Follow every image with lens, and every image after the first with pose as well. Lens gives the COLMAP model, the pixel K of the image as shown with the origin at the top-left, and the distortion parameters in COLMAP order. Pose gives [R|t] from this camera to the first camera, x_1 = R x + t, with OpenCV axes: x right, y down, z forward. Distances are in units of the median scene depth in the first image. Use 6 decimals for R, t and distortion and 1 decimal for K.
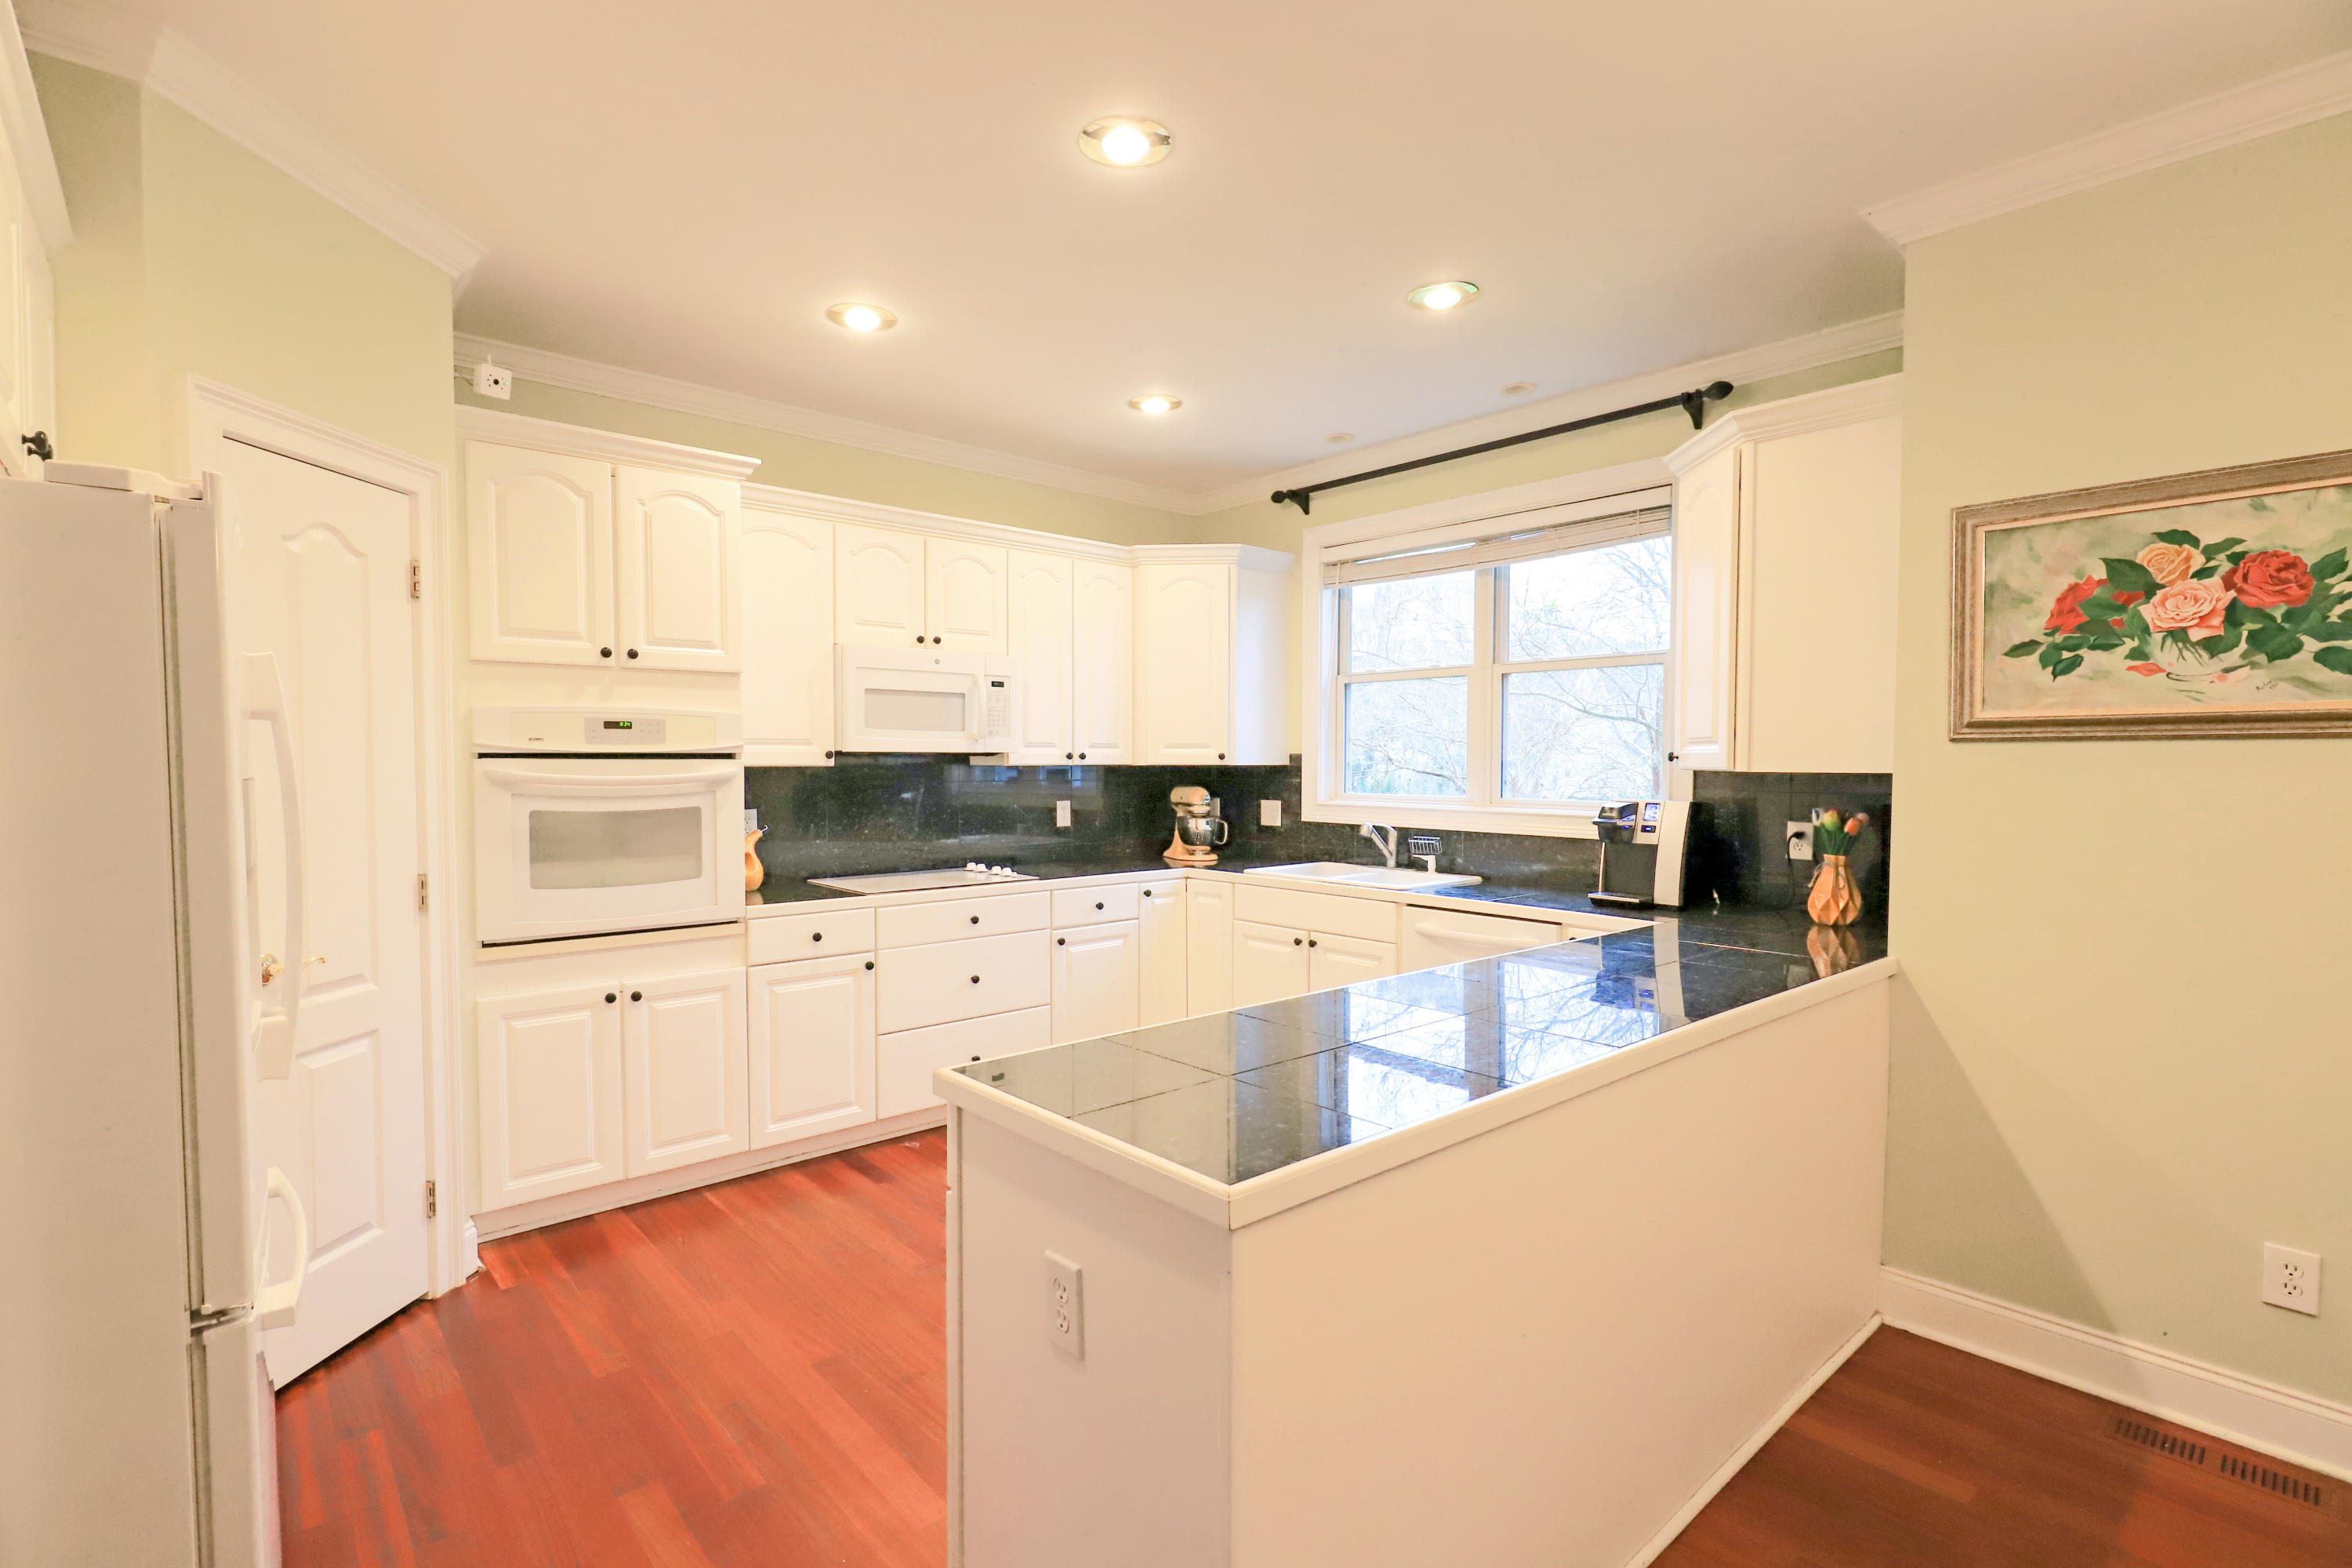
lens RADIAL K [[1067.8, 0, 1174.7], [0, 1067.8, 791.9], [0, 0, 1]] dist [-0.001397, -0.000467]
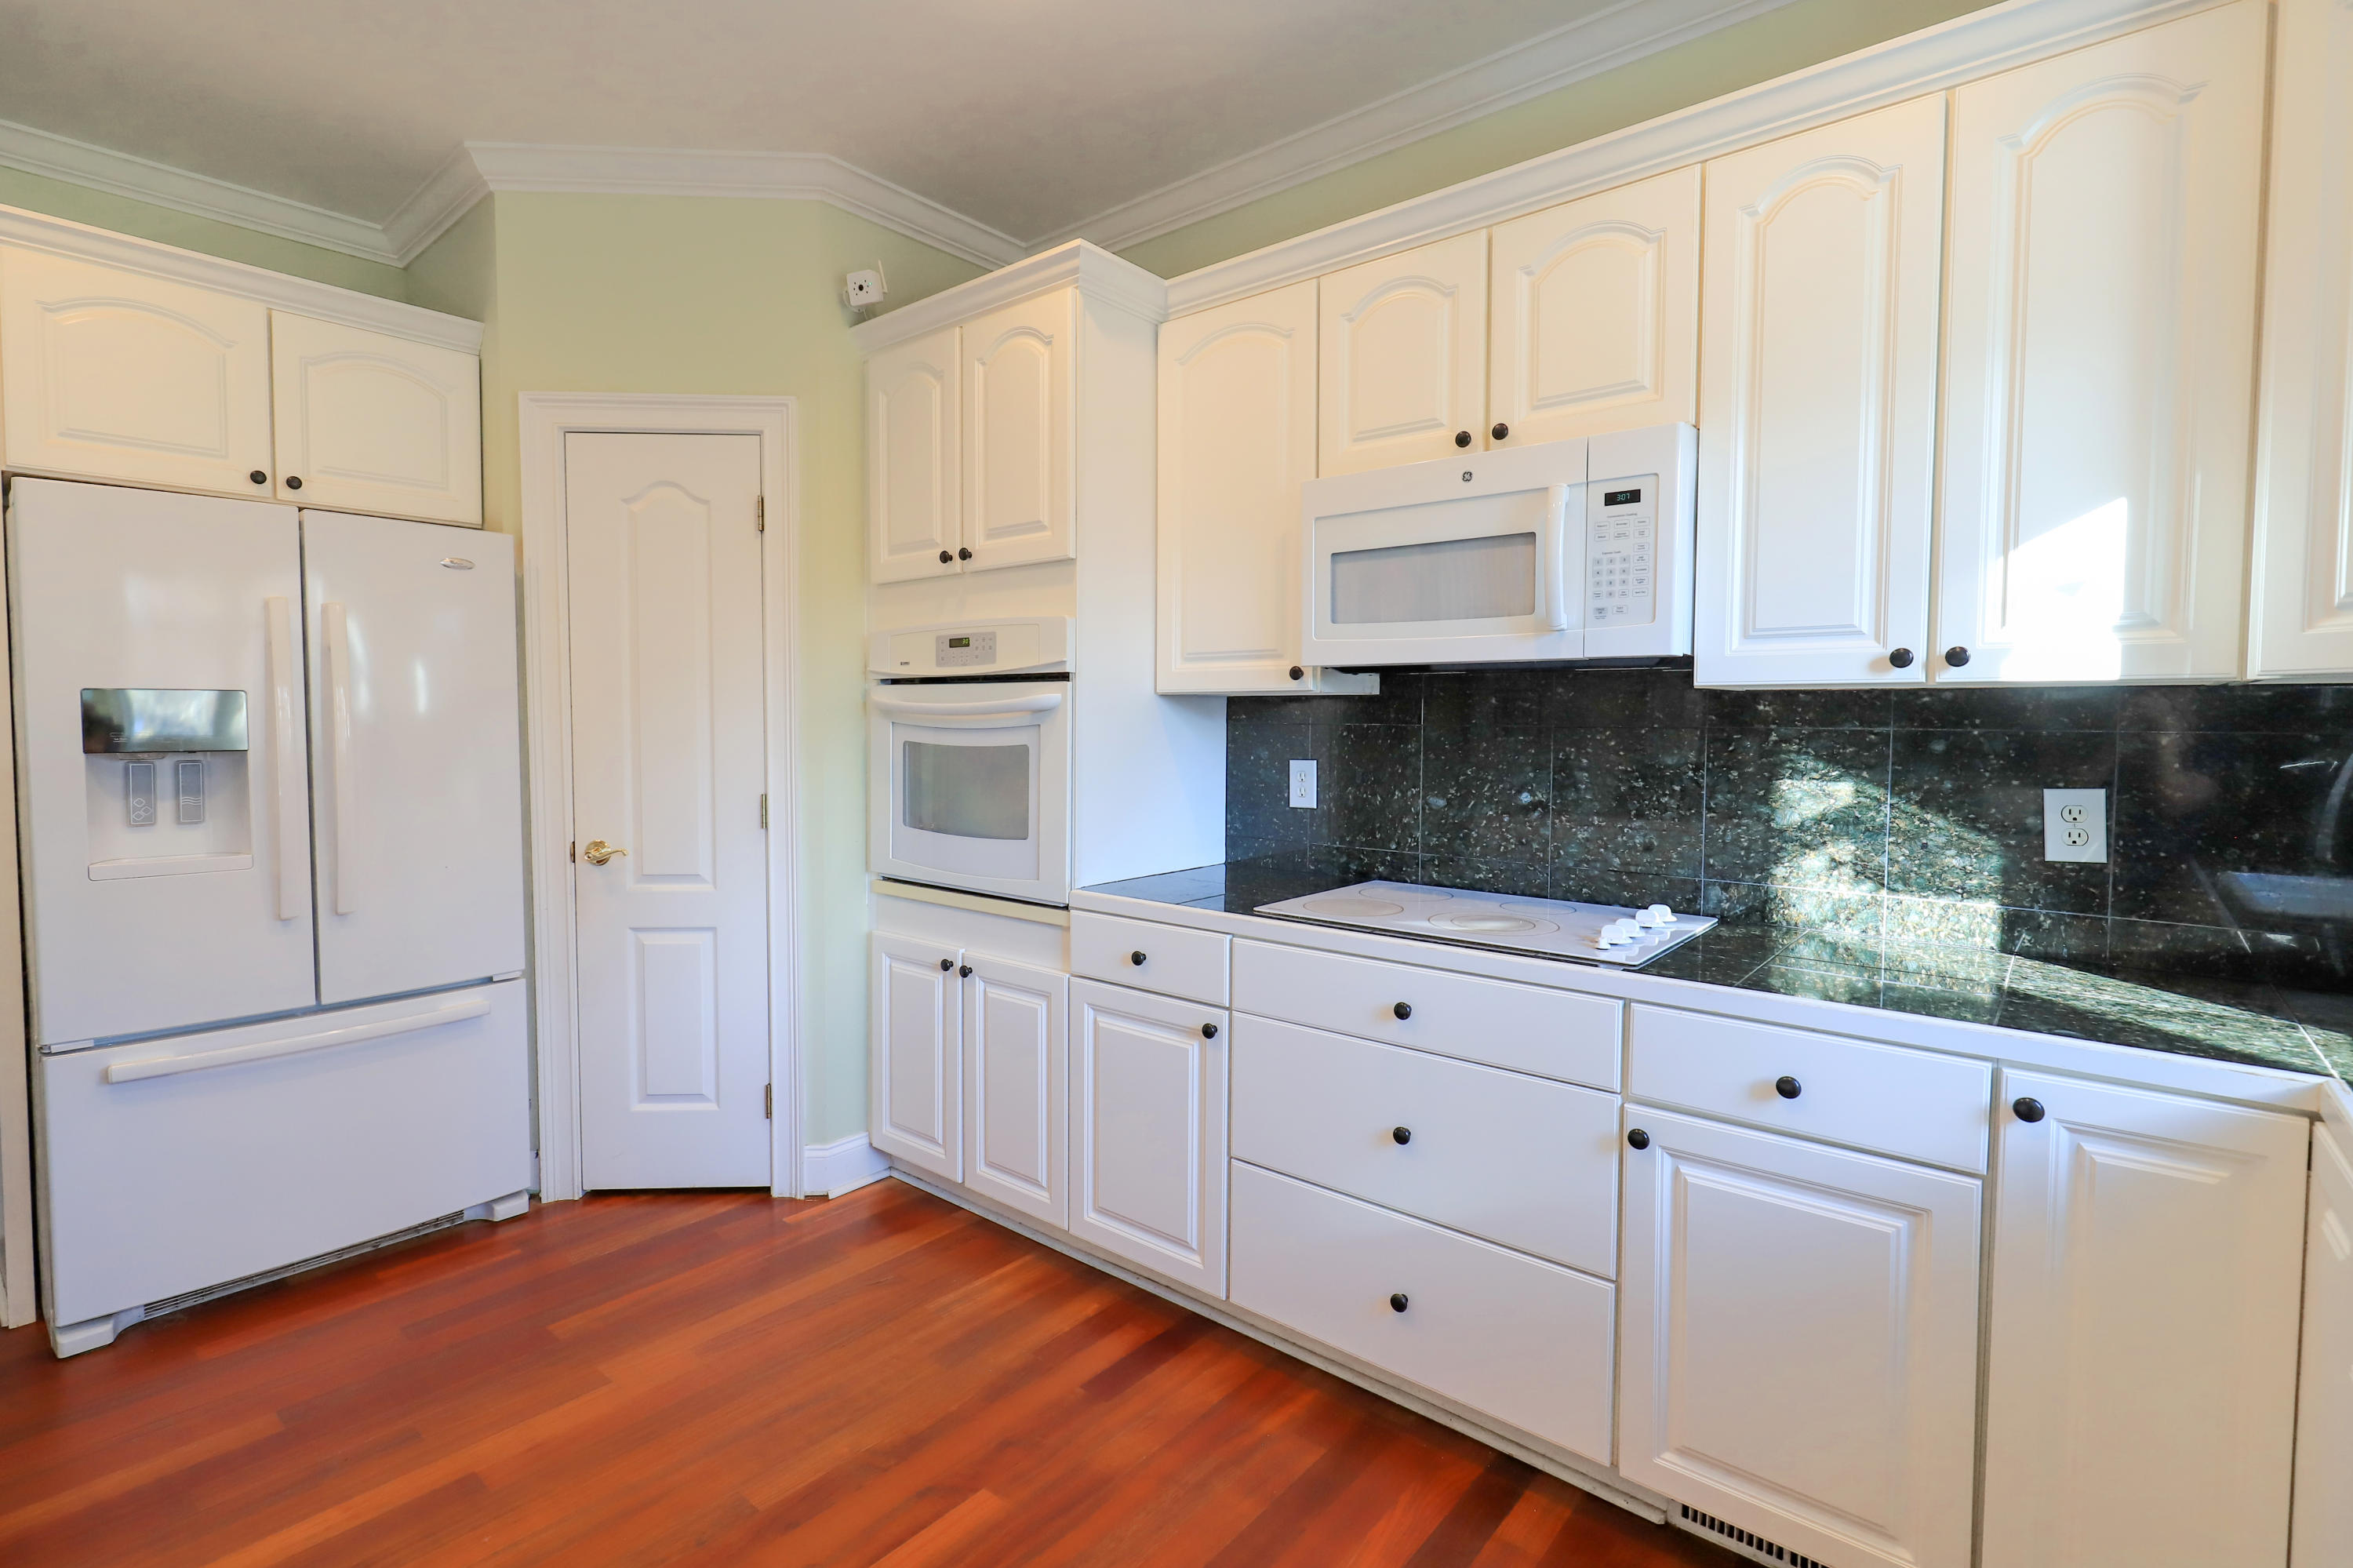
lens RADIAL K [[1099.8, 0, 1120.2], [0, 1099.8, 764.7], [0, 0, 1]] dist [-0.001287, -0.000133]
pose [[0.119488, 0.044189, -0.991852, 0.331708], [-0.032483, 0.998648, 0.040578, -0.006055], [0.992304, 0.027370, 0.120762, 0.974024]]
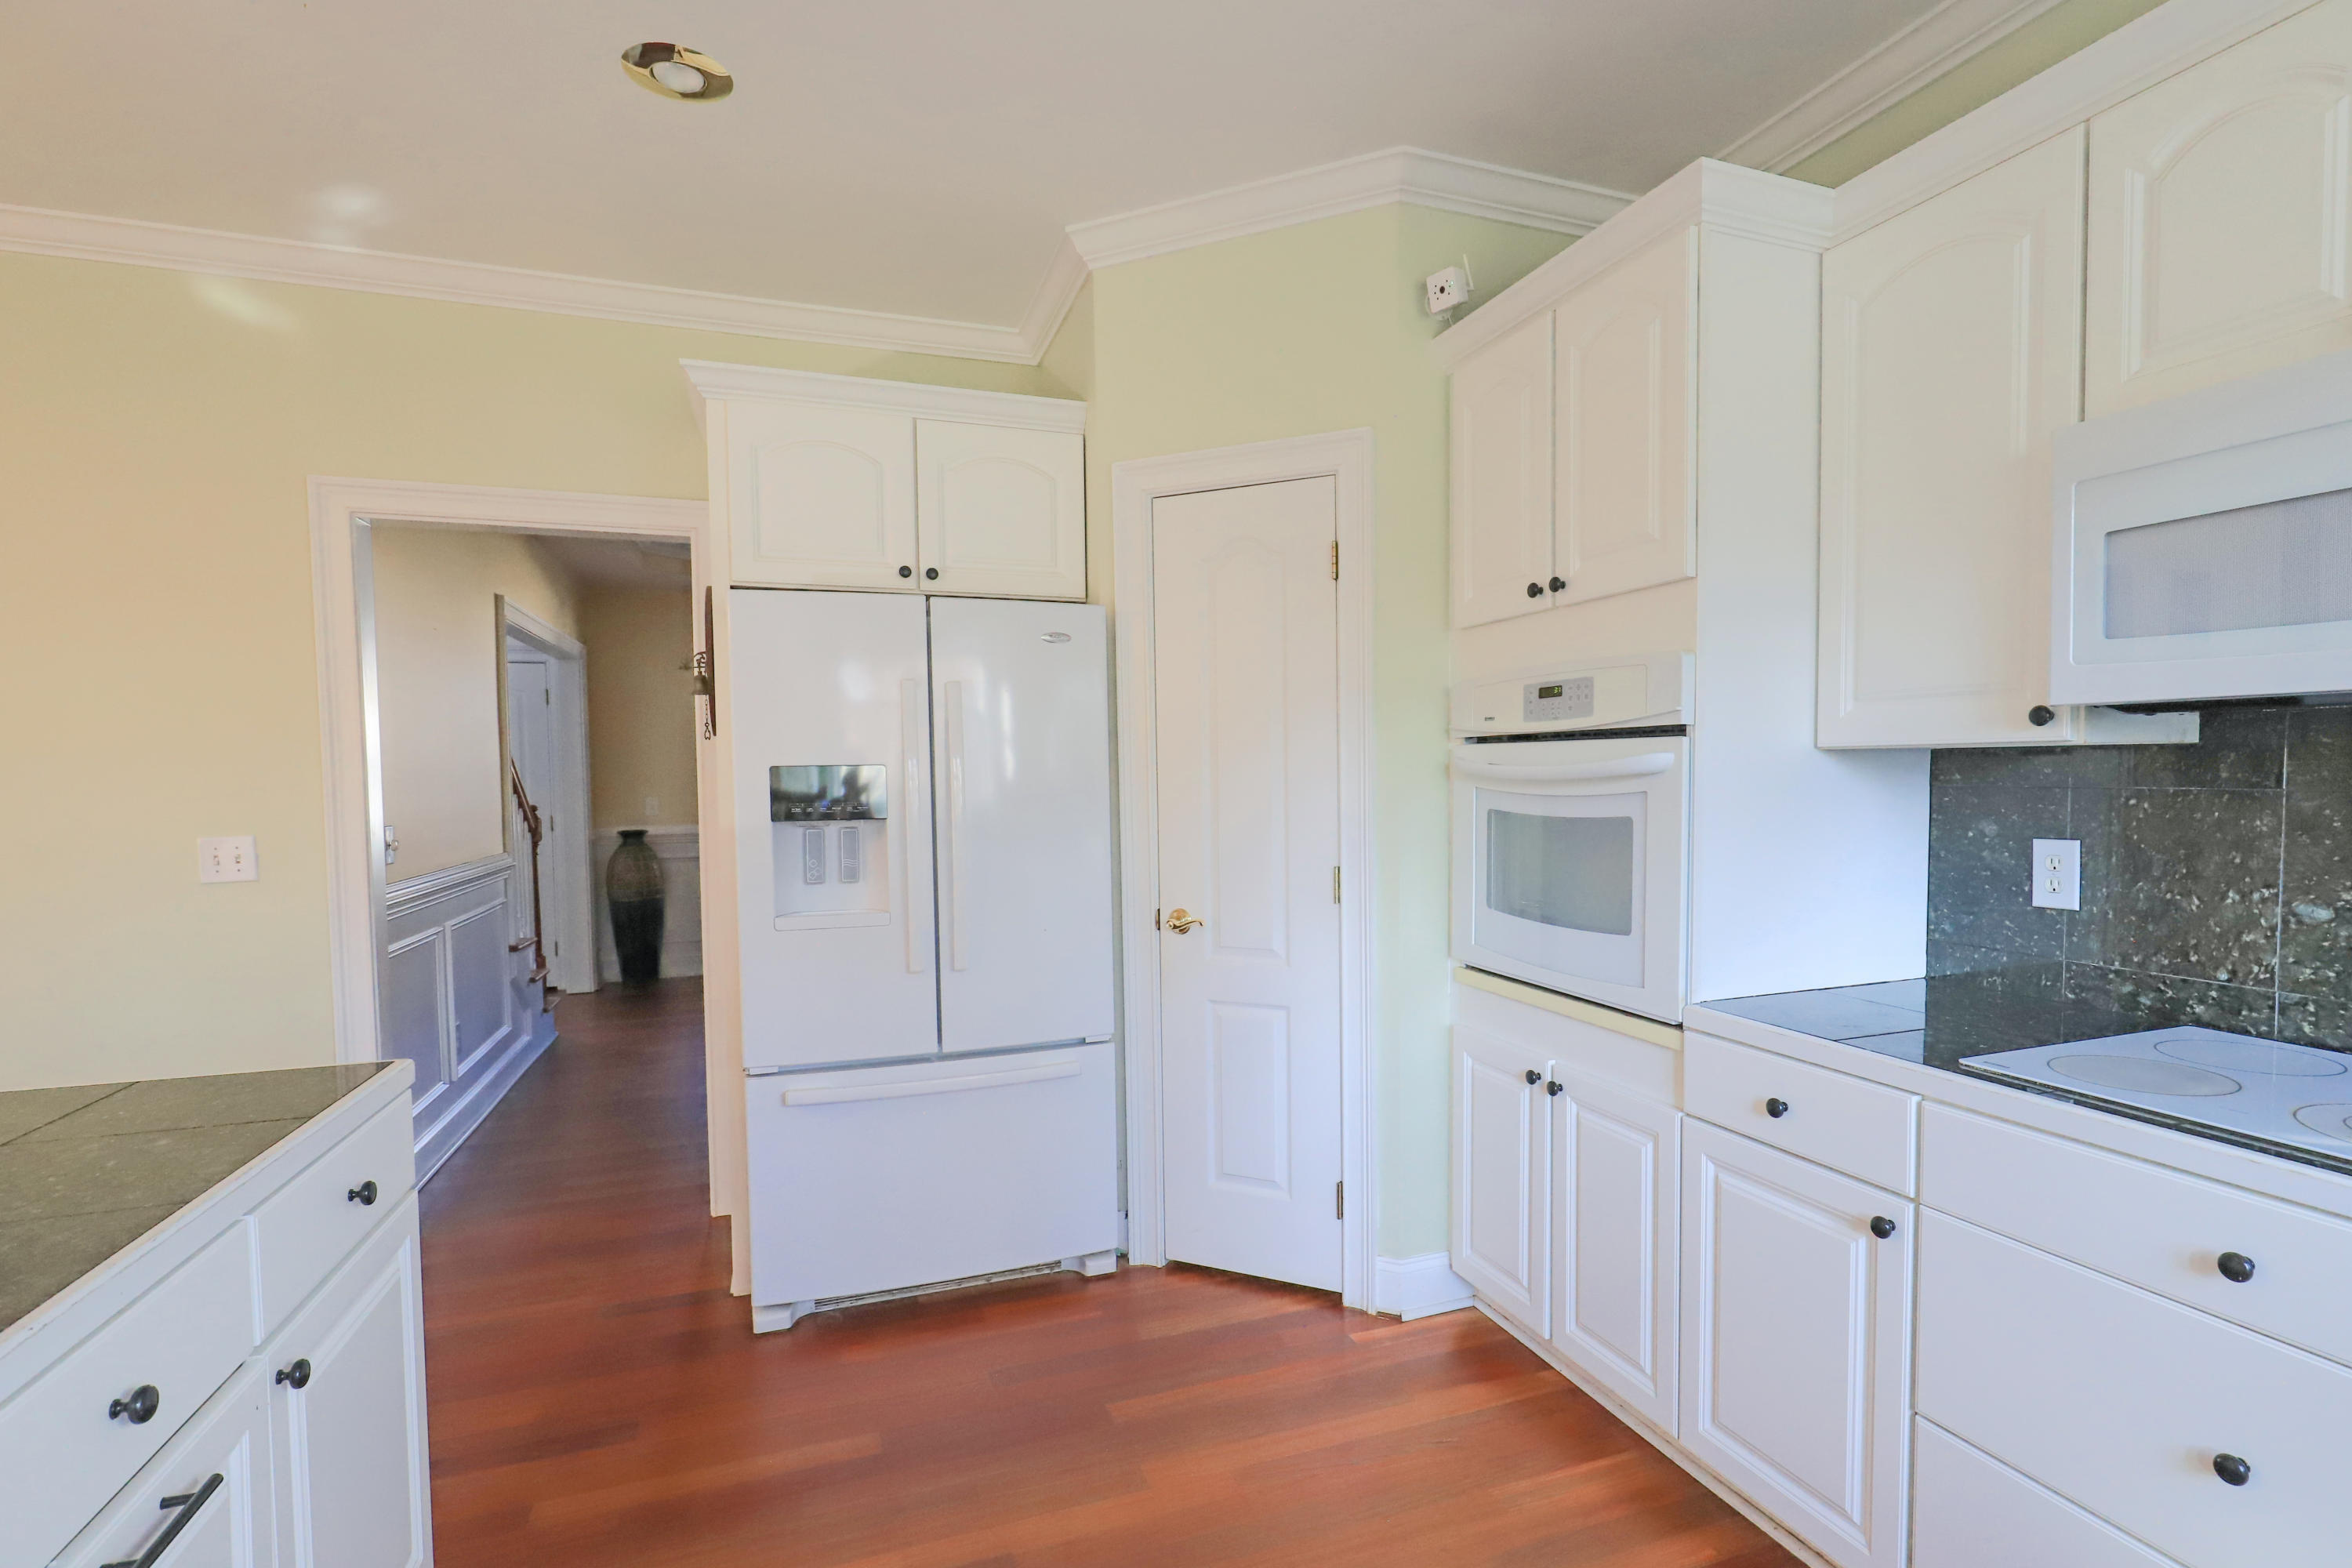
lens RADIAL K [[1125.2, 0, 1230.5], [0, 1125.2, 823.8], [0, 0, 1]] dist [-0.002287, -0.000476]
pose [[-0.356302, 0.048295, -0.933122, 0.224301], [-0.016718, 0.998174, 0.058046, -0.015405], [0.934221, 0.036282, -0.354843, 1.016427]]
